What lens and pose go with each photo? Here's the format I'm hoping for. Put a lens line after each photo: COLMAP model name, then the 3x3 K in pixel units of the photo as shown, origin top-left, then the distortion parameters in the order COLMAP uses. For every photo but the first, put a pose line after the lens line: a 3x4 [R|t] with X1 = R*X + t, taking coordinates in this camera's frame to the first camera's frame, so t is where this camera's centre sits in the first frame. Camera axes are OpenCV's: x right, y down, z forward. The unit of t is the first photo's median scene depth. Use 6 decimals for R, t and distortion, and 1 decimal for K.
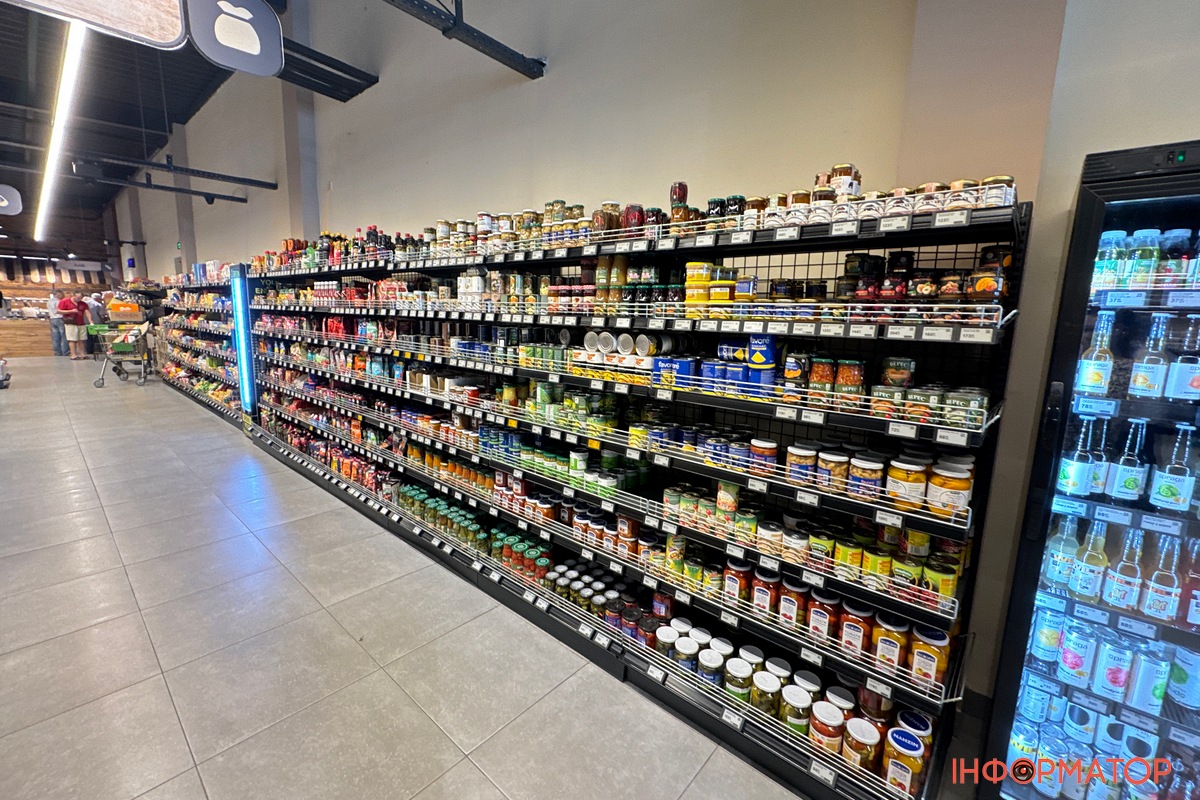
lens RADIAL K [[492.7, 0, 603.4], [0, 492.7, 398.3], [0, 0, 1]] dist [-0.001633, 0.001458]
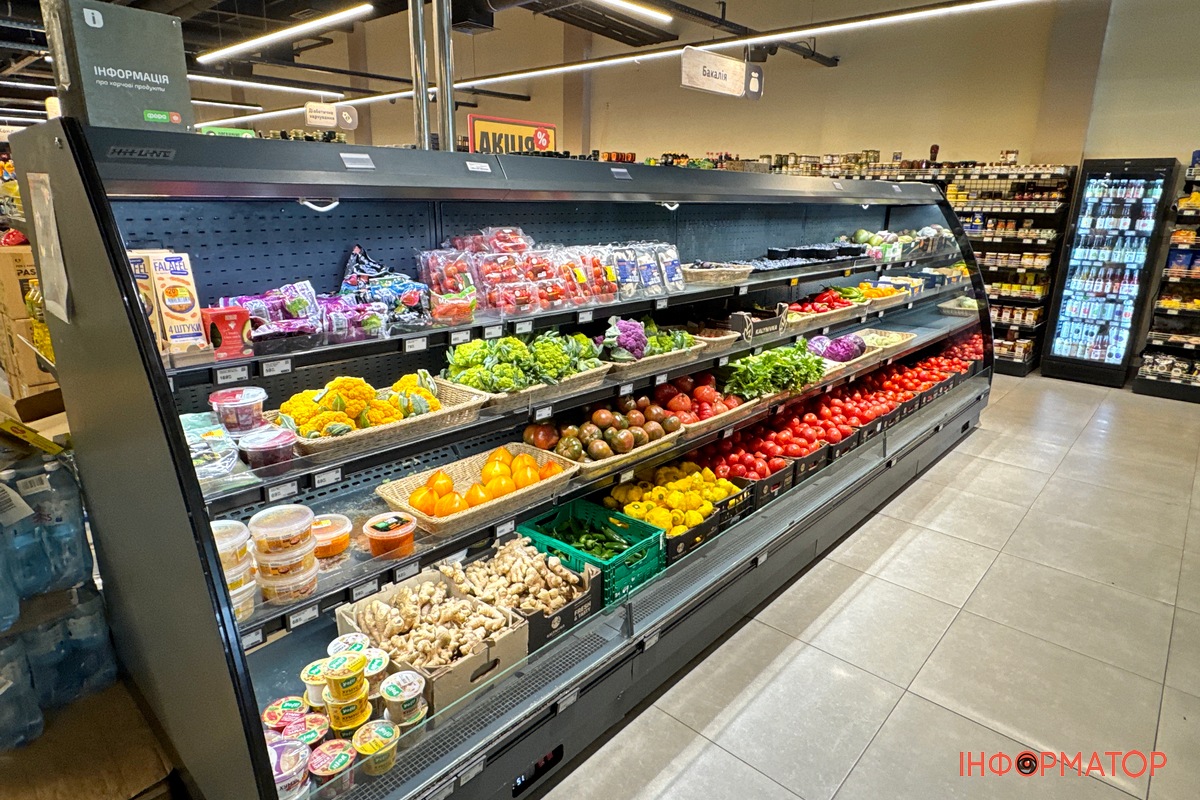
lens RADIAL K [[679.6, 0, 597.3], [0, 679.6, 395.2], [0, 0, 1]] dist [-0.000495, 0.000326]
pose [[0.999746, -0.001540, -0.022493, -1.996677], [0.004027, 0.993817, 0.110954, 0.530255], [0.022183, -0.111016, 0.993571, -3.399820]]
